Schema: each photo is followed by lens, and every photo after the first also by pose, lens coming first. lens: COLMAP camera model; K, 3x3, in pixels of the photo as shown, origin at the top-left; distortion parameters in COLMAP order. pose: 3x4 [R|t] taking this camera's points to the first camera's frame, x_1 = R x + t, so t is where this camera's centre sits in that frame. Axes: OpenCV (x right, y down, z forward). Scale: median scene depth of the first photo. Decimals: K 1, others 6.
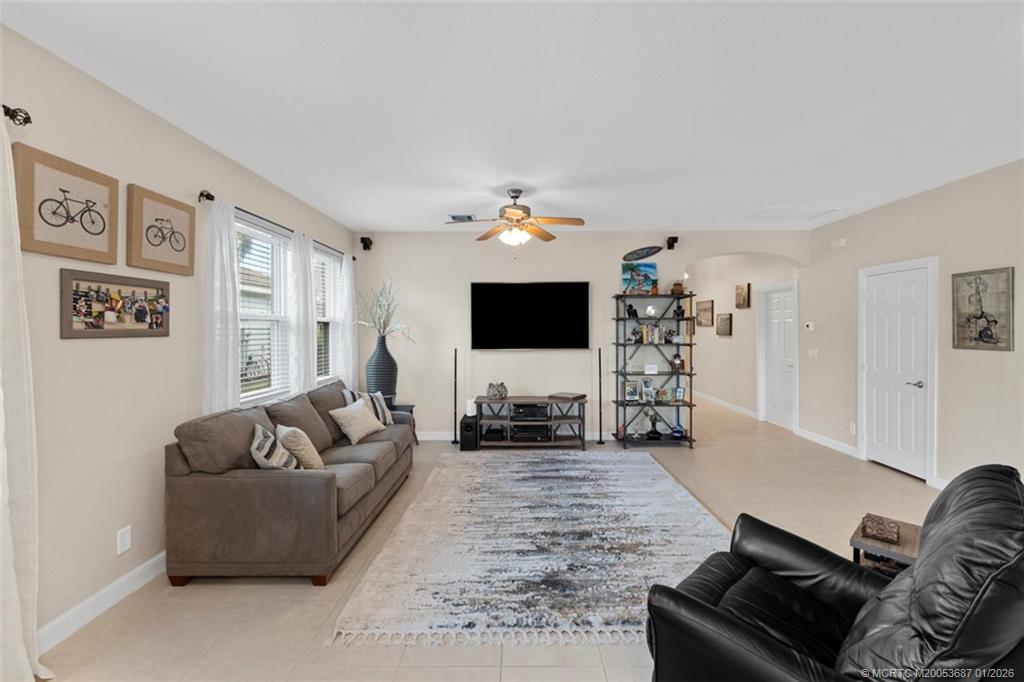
lens RADIAL K [[443.6, 0, 525.0], [0, 443.6, 329.0], [0, 0, 1]] dist [0.004096, -0.000217]
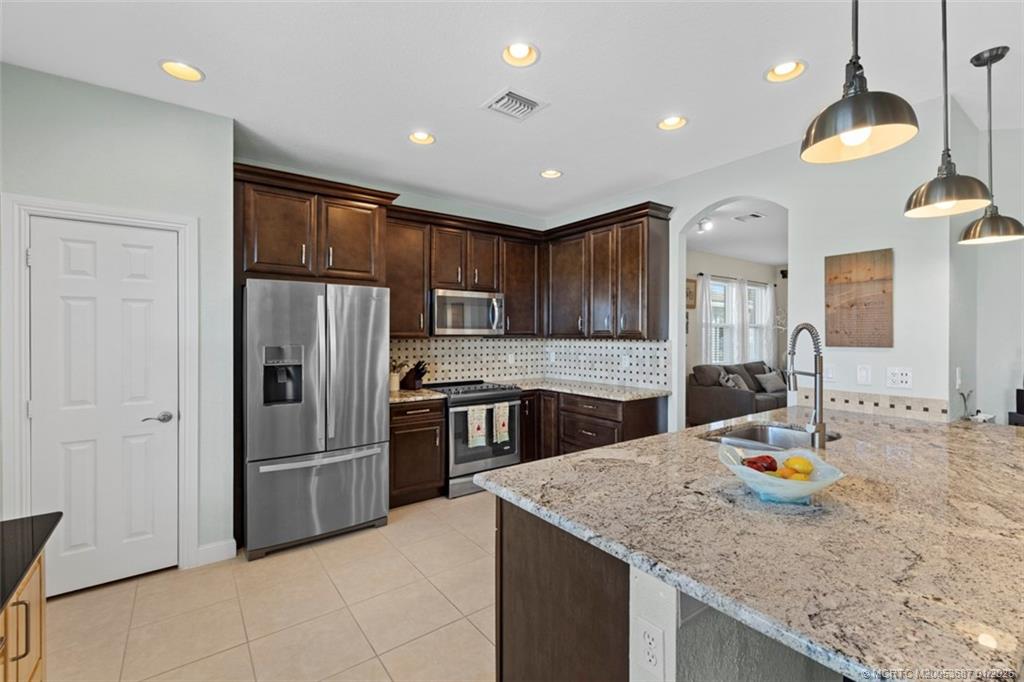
lens RADIAL K [[443.6, 0, 507.4], [0, 443.6, 338.9], [0, 0, 1]] dist [0.004096, -0.000217]
pose [[0.582465, 0.009814, -0.812796, 0.337697], [0.000245, 0.999925, 0.012250, 0.007618], [0.812856, -0.007334, 0.582419, -0.671875]]
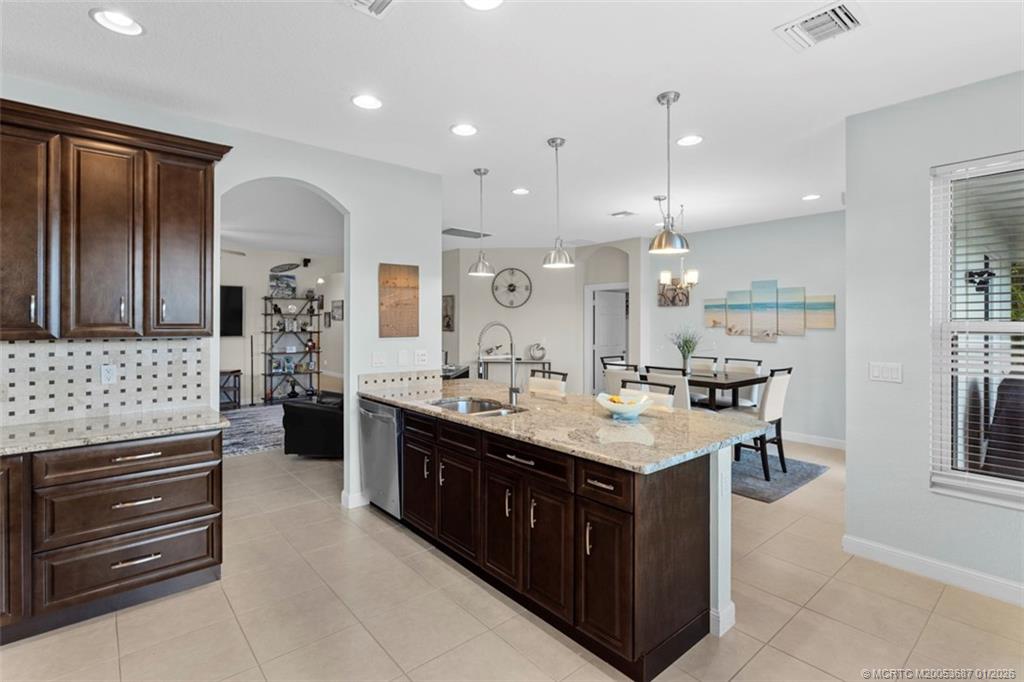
lens RADIAL K [[486.5, 0, 528.0], [0, 486.5, 320.9], [0, 0, 1]] dist [-0.039385, -0.000538]
pose [[0.751688, 0.002332, 0.659515, -0.178021], [-0.001059, 0.999997, -0.002328, 0.000361], [-0.659518, 0.001051, 0.751688, -0.716695]]
